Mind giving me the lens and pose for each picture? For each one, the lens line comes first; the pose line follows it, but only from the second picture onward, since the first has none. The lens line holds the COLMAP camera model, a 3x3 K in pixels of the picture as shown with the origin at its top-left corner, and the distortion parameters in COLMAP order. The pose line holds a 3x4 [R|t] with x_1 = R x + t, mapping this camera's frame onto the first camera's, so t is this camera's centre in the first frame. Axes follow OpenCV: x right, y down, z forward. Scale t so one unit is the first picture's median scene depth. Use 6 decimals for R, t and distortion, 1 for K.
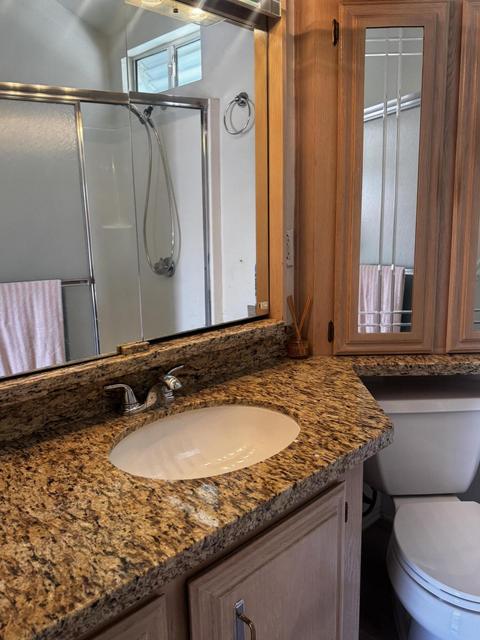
lens RADIAL K [[502.7, 0, 239.6], [0, 502.7, 319.1], [0, 0, 1]] dist [0.074759, -0.099436]
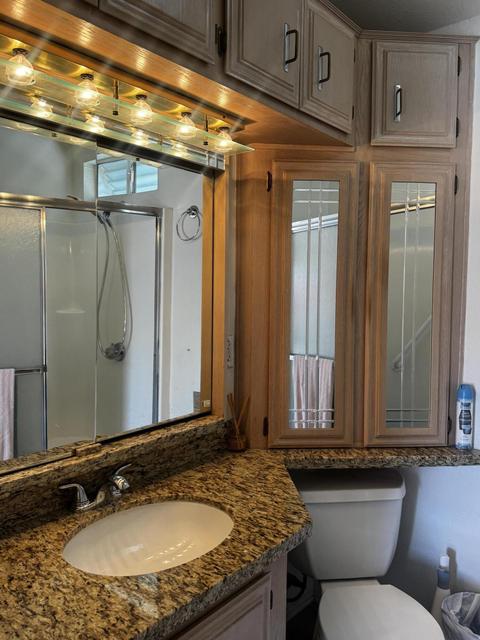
lens RADIAL K [[502.7, 0, 238.2], [0, 502.7, 321.5], [0, 0, 1]] dist [0.074759, -0.099436]
pose [[0.994770, 0.027794, 0.098288, 0.003316], [-0.014747, 0.991264, -0.131063, -0.066507], [-0.101072, 0.128928, 0.986490, -0.150340]]
